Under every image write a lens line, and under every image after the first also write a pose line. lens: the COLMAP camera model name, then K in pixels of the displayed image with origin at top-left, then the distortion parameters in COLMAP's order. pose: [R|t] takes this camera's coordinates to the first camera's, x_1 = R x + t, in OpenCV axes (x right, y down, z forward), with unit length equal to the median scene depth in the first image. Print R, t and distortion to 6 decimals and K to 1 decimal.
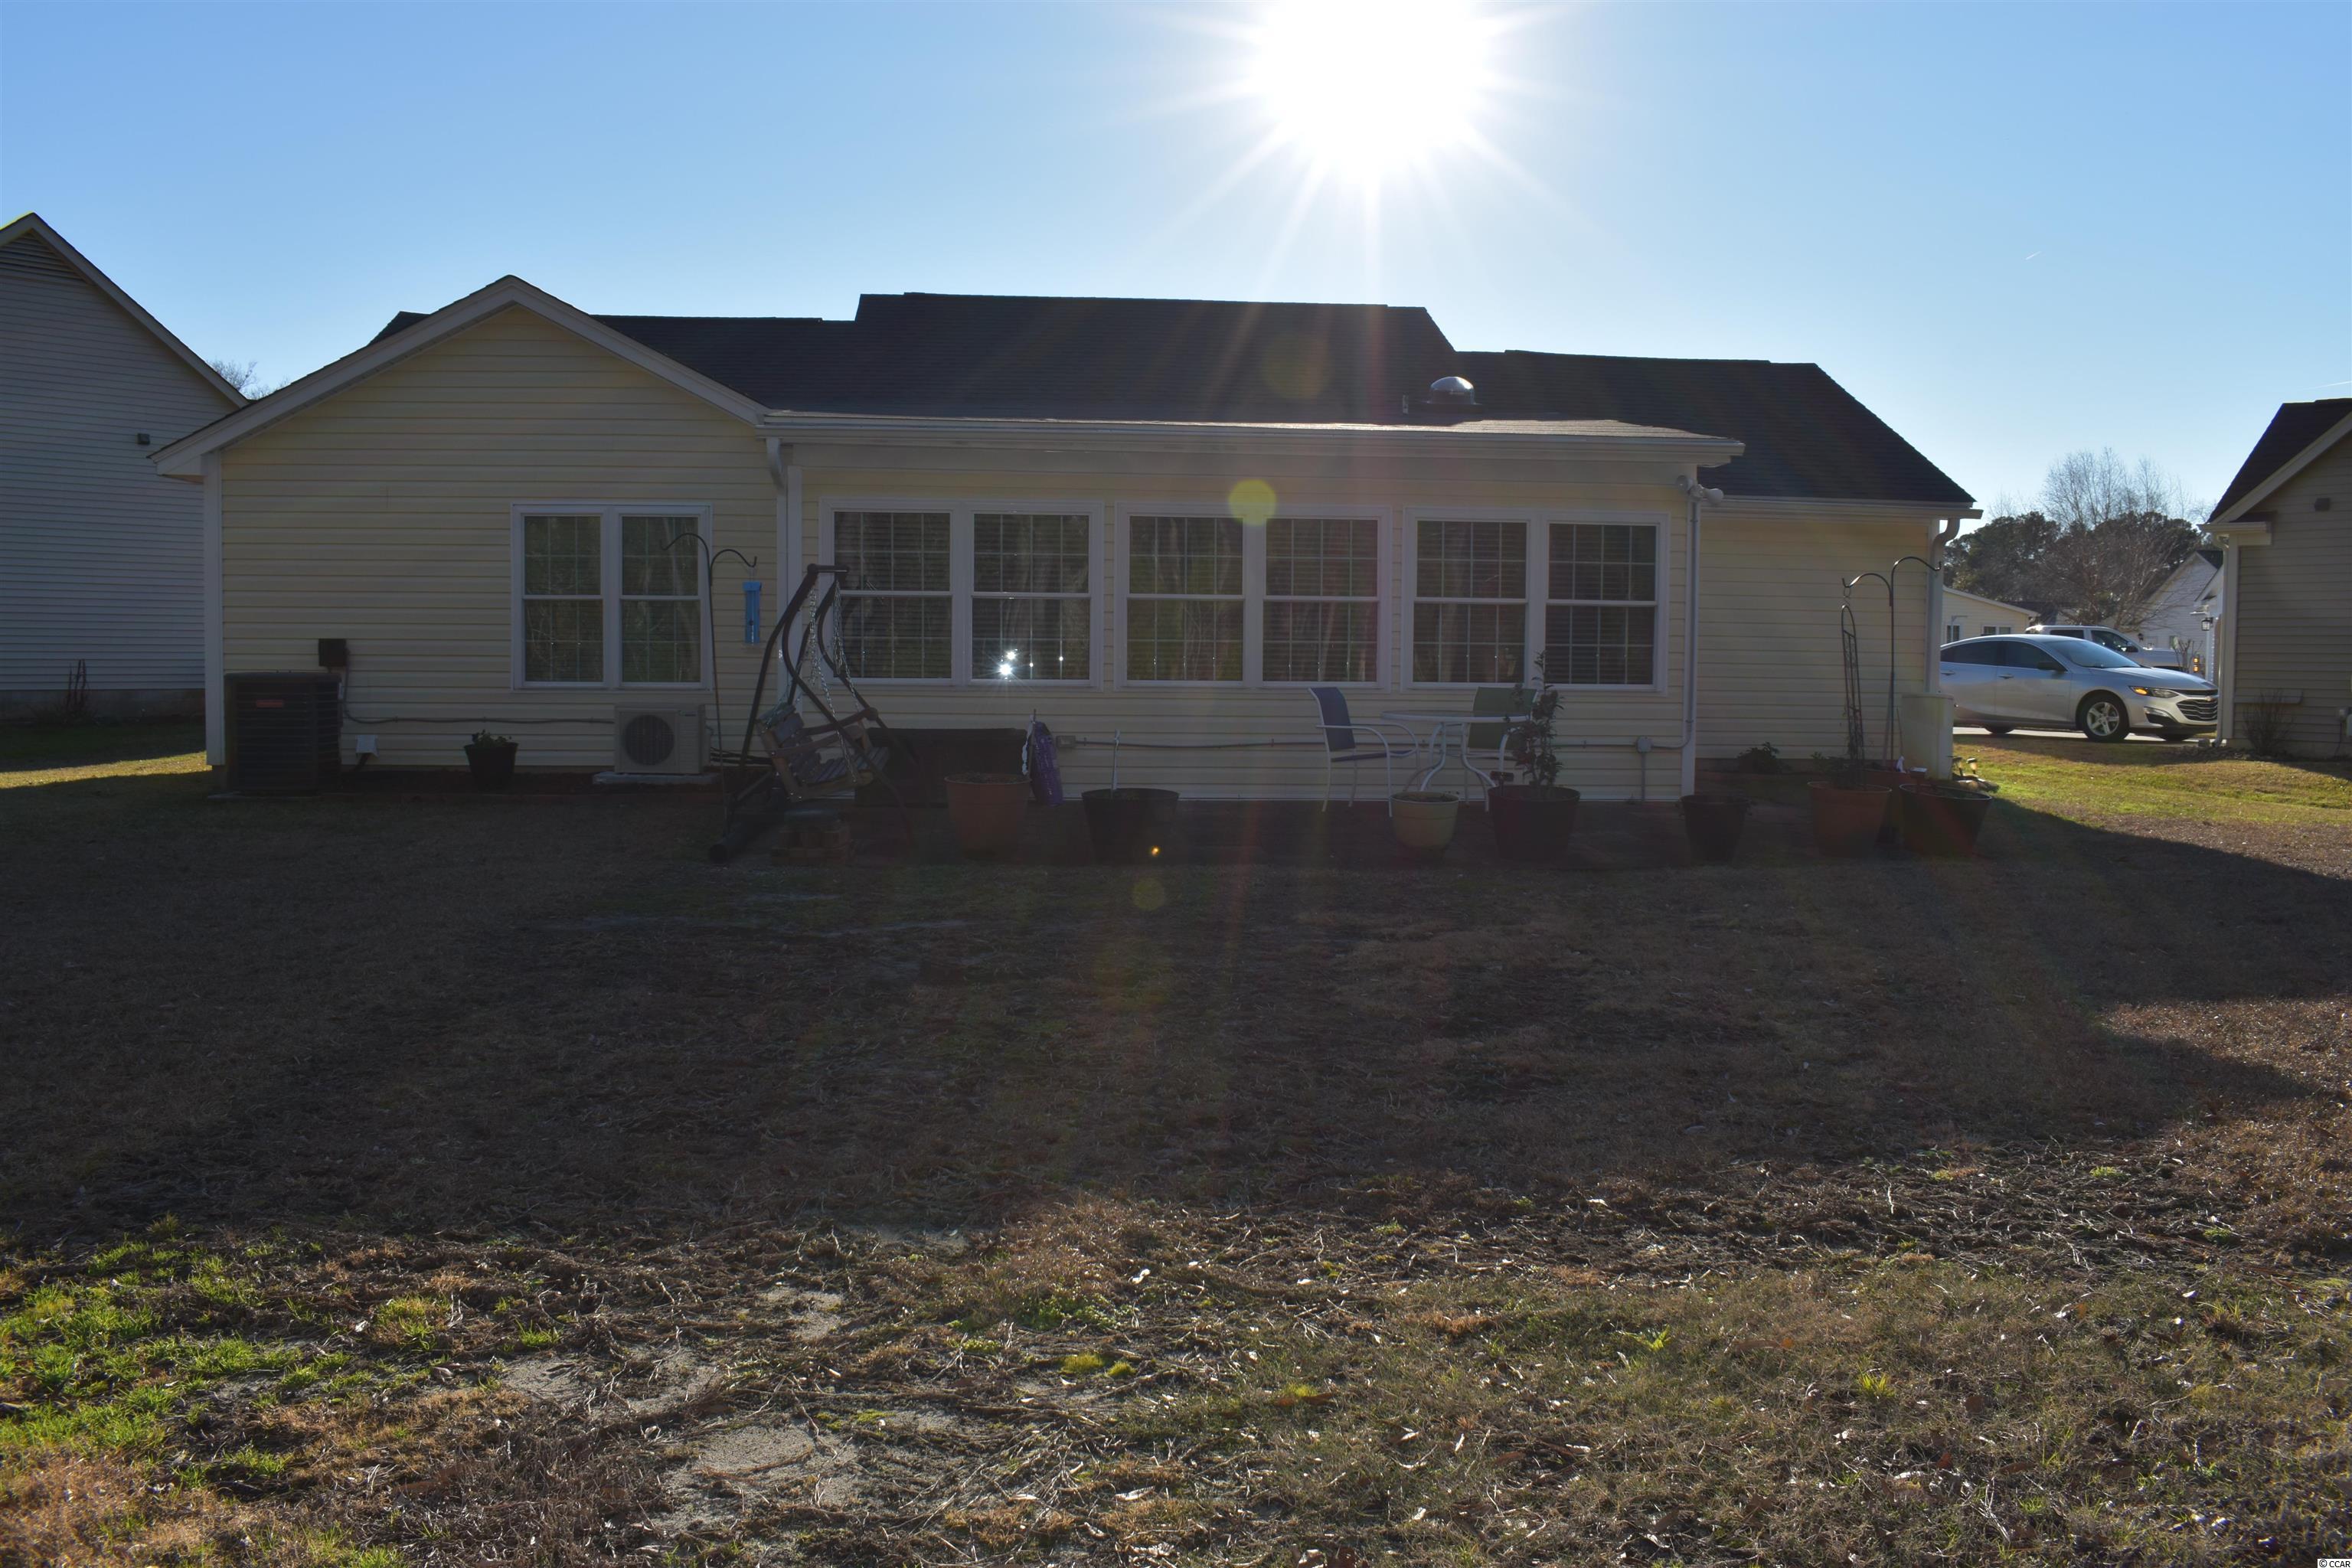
lens RADIAL K [[1879.5, 0, 1173.1], [0, 1879.5, 771.7], [0, 0, 1]] dist [-0.095527, 0.014267]
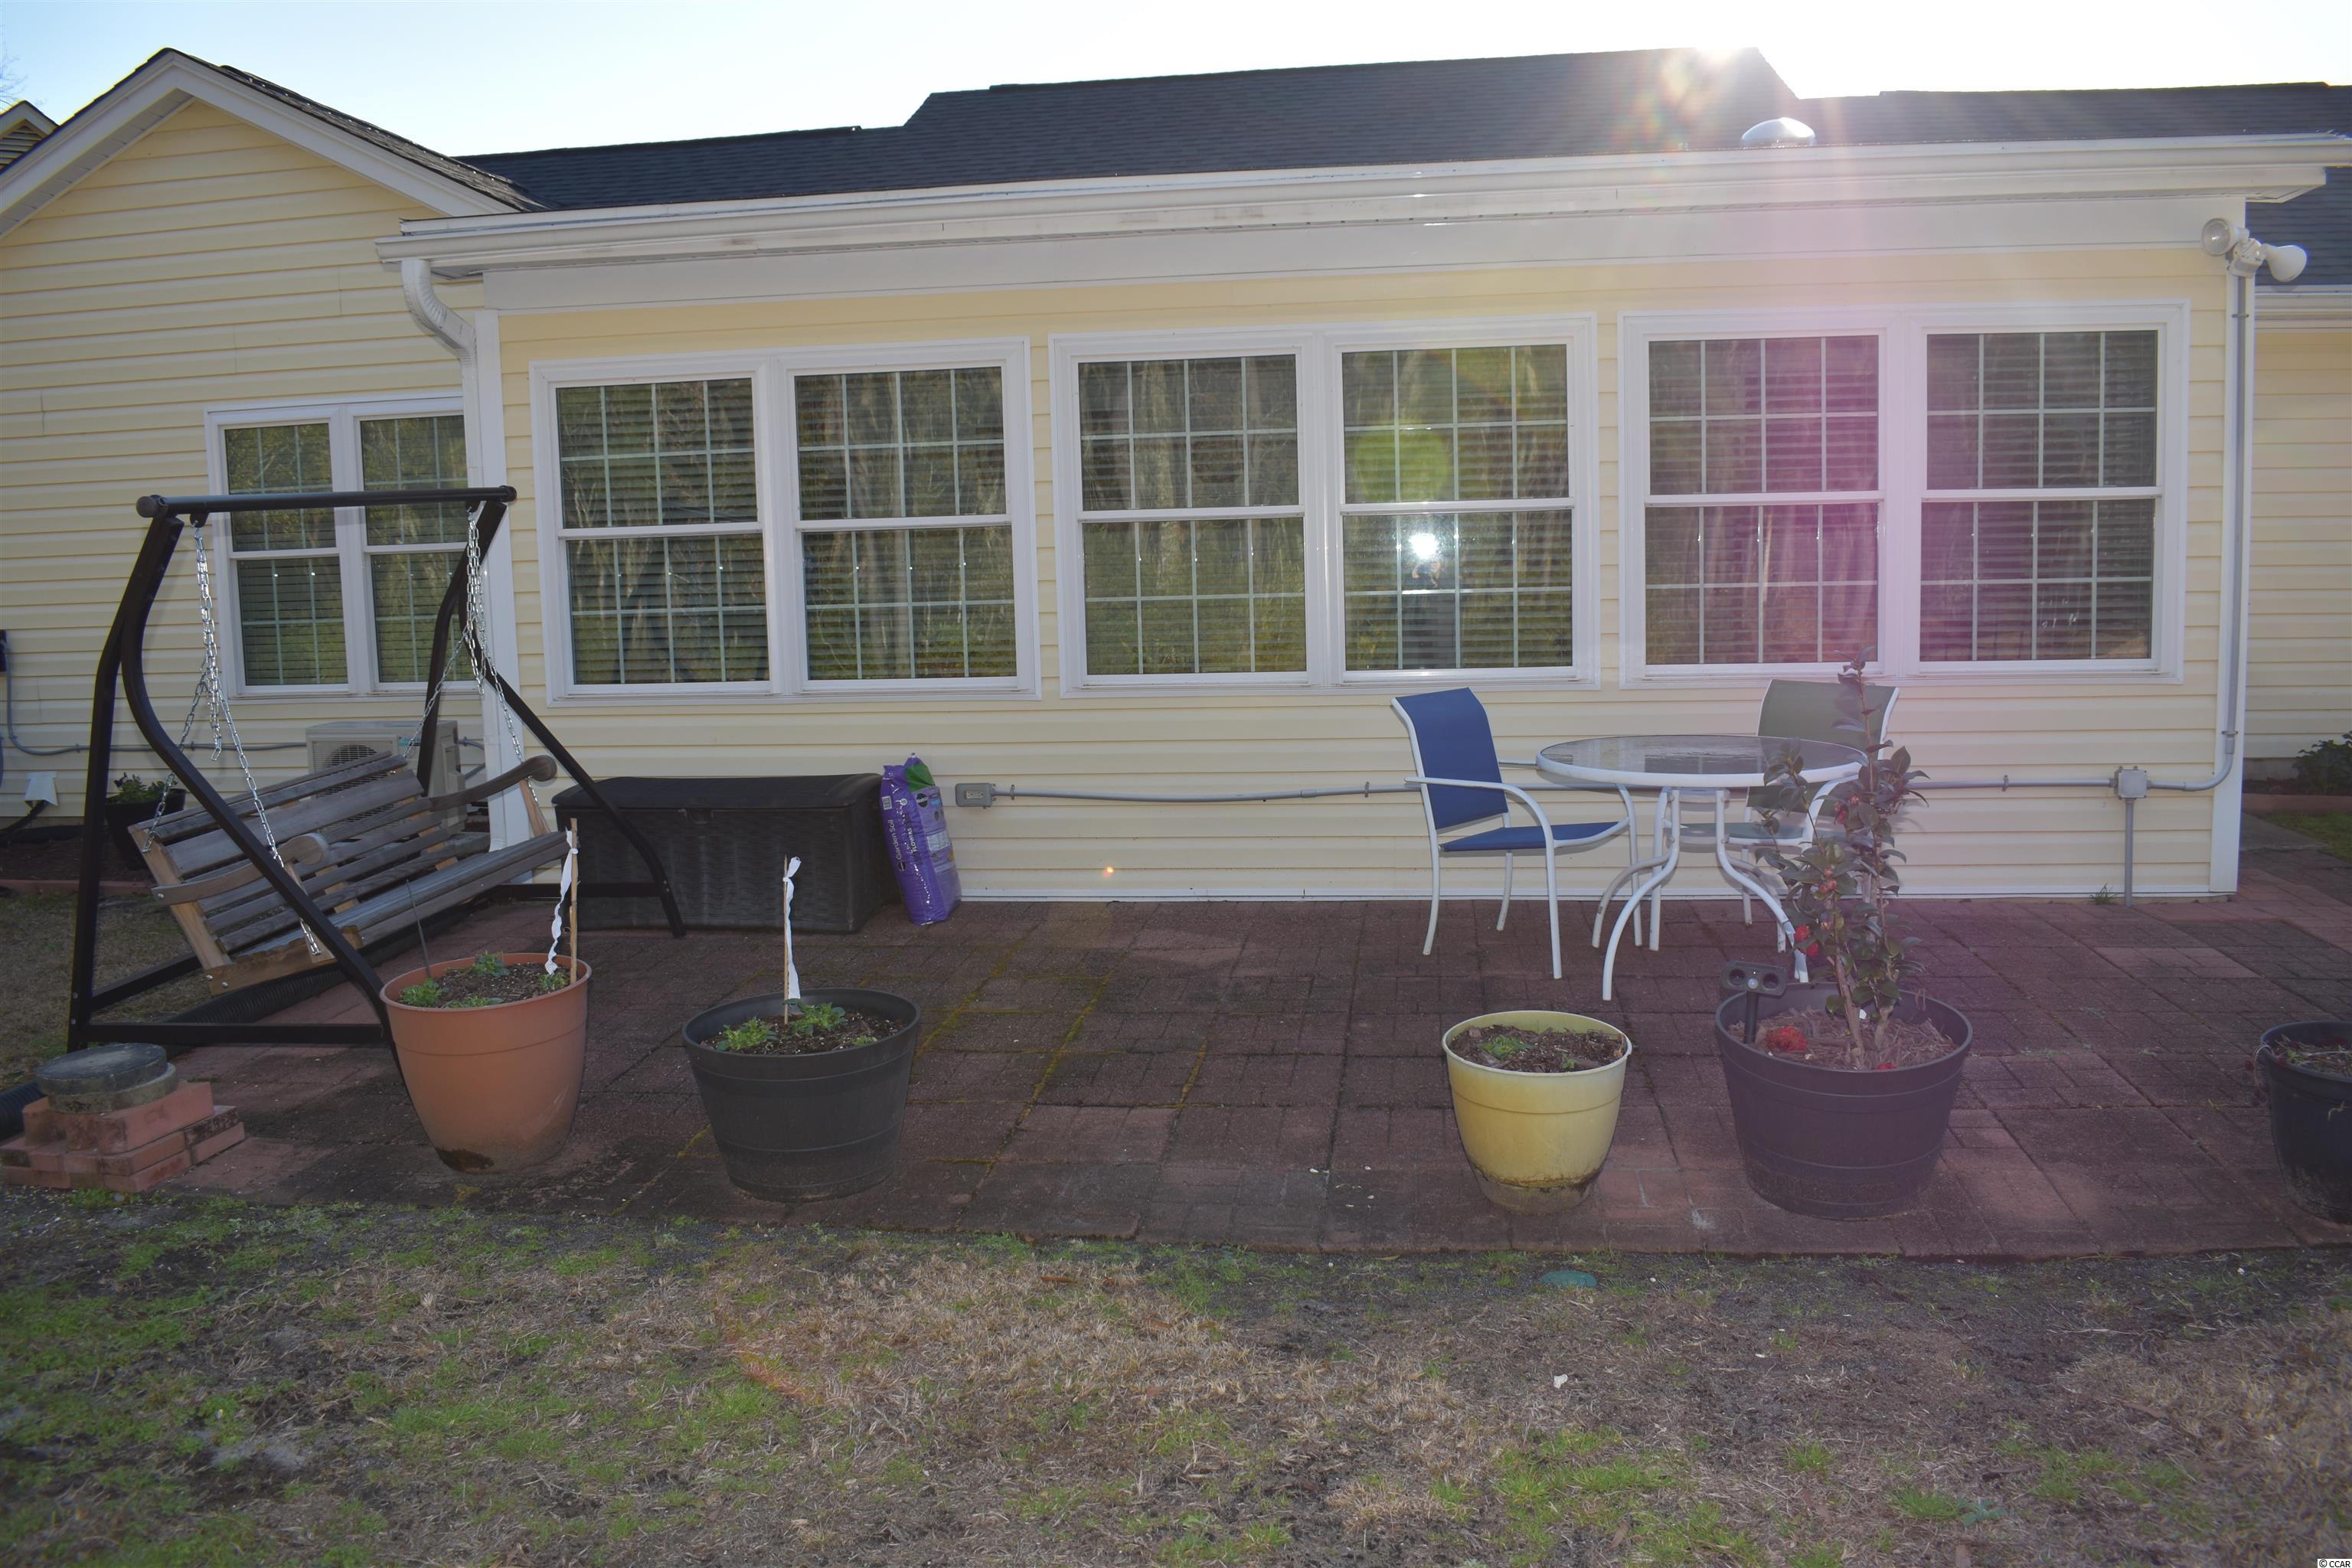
lens RADIAL K [[1847.0, 0, 1182.0], [0, 1847.0, 772.1], [0, 0, 1]] dist [-0.108179, 0.030658]
pose [[0.975227, -0.009265, -0.221014, 0.114974], [0.021722, 0.998305, 0.053998, -0.048660], [0.220139, -0.057461, 0.973775, 0.493936]]
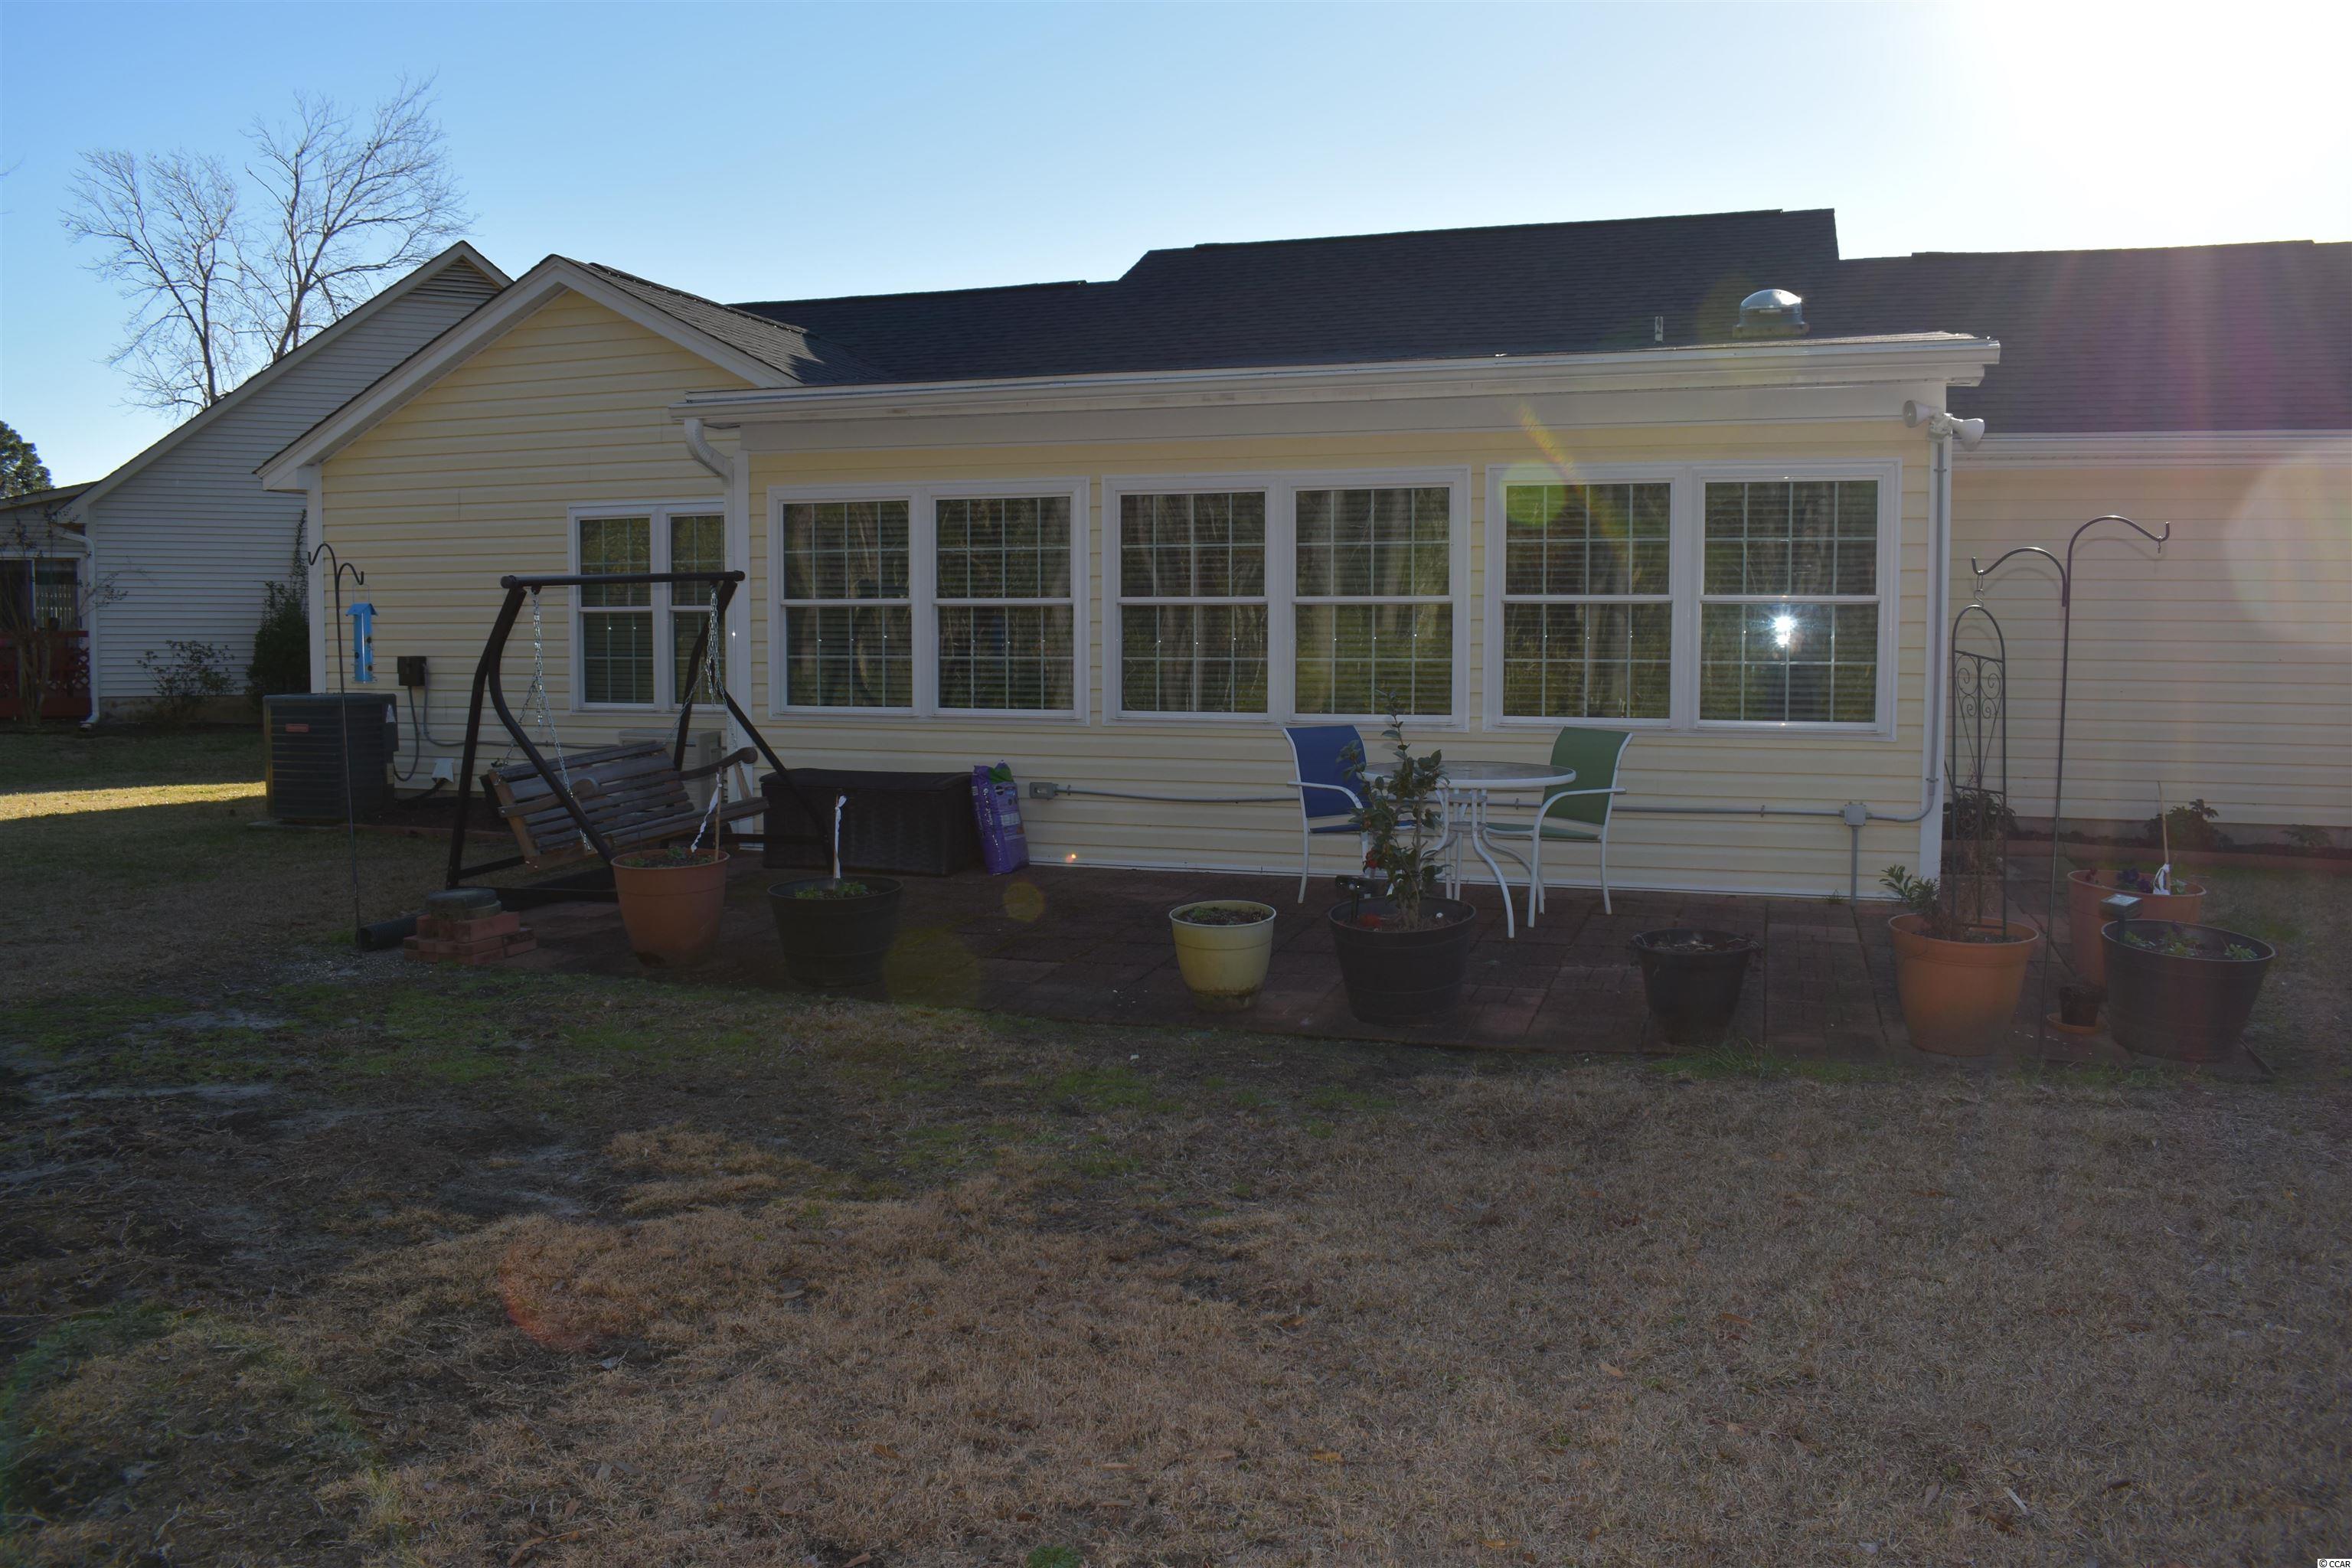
lens RADIAL K [[1847.0, 0, 1182.0], [0, 1847.0, 772.1], [0, 0, 1]] dist [-0.108179, 0.030658]
pose [[0.916086, 0.021434, -0.400408, 0.295037], [-0.017551, 0.999757, 0.013362, -0.034089], [0.400597, -0.005213, 0.916240, 0.322153]]
